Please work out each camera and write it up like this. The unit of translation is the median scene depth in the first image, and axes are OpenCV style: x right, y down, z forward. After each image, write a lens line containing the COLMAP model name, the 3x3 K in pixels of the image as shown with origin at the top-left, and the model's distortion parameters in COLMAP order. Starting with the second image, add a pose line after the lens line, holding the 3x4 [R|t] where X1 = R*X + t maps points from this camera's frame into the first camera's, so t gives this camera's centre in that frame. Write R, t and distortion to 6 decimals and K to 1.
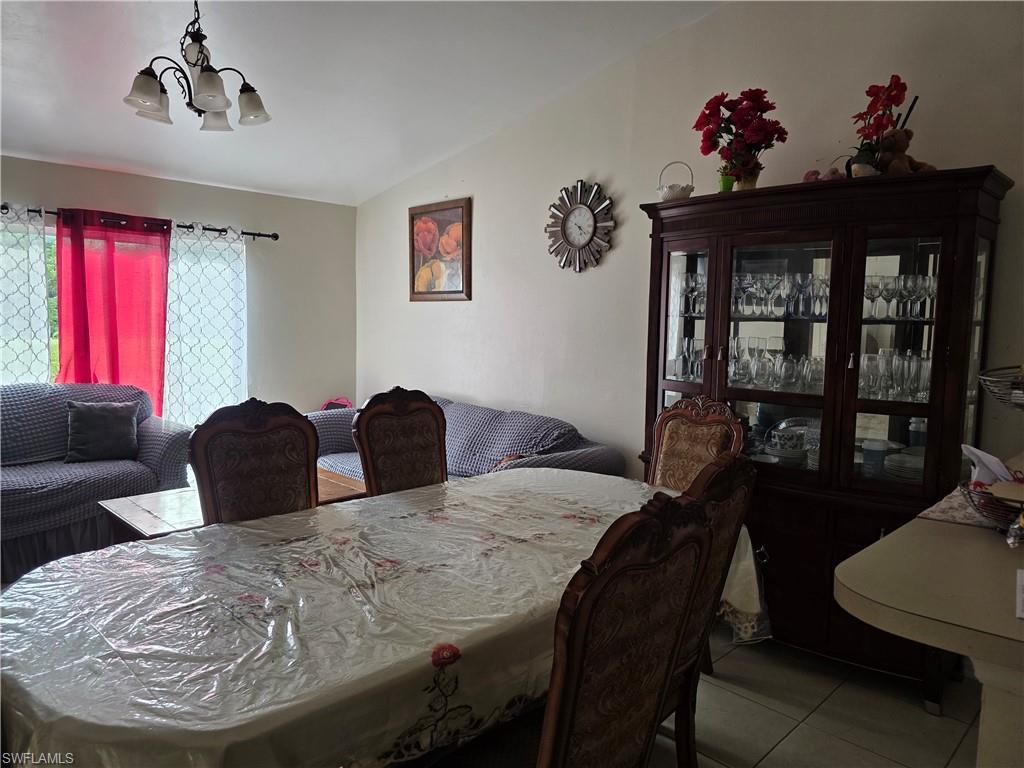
lens RADIAL K [[690.9, 0, 518.3], [0, 690.9, 382.4], [0, 0, 1]] dist [0.058537, -0.061166]
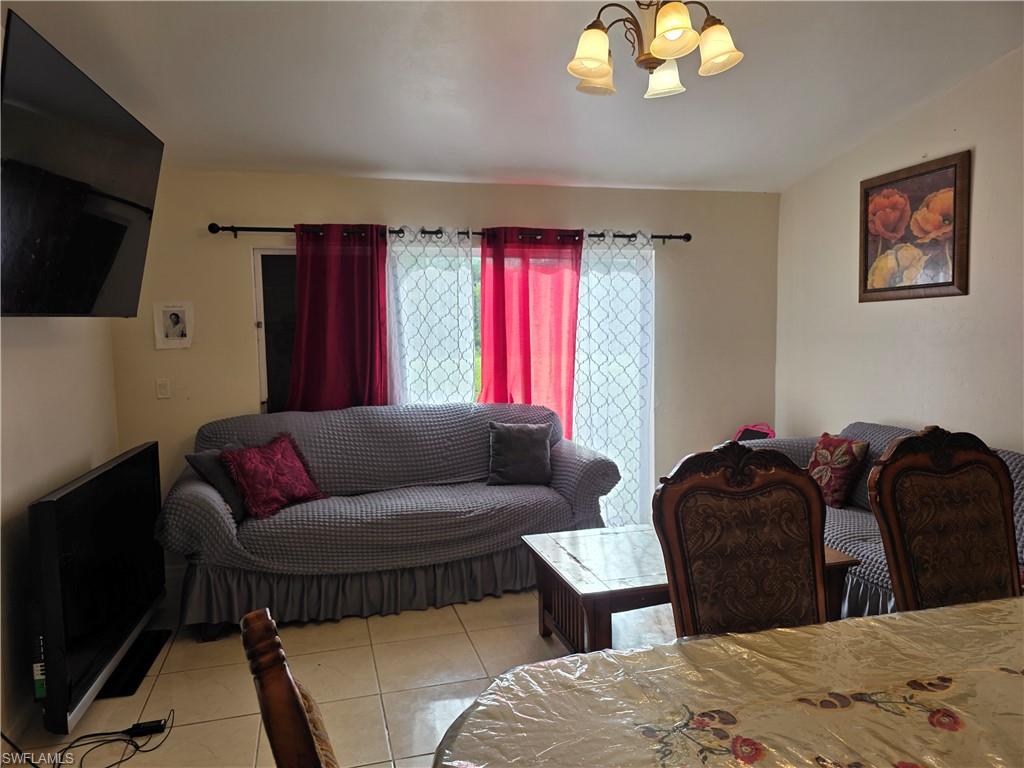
lens RADIAL K [[724.6, 0, 510.4], [0, 724.6, 395.3], [0, 0, 1]] dist [0.062199, -0.072223]
pose [[0.866619, 0.010408, -0.498862, -0.097741], [-0.011932, 0.999929, 0.000134, -0.010325], [0.498828, 0.005837, 0.866681, 0.115313]]
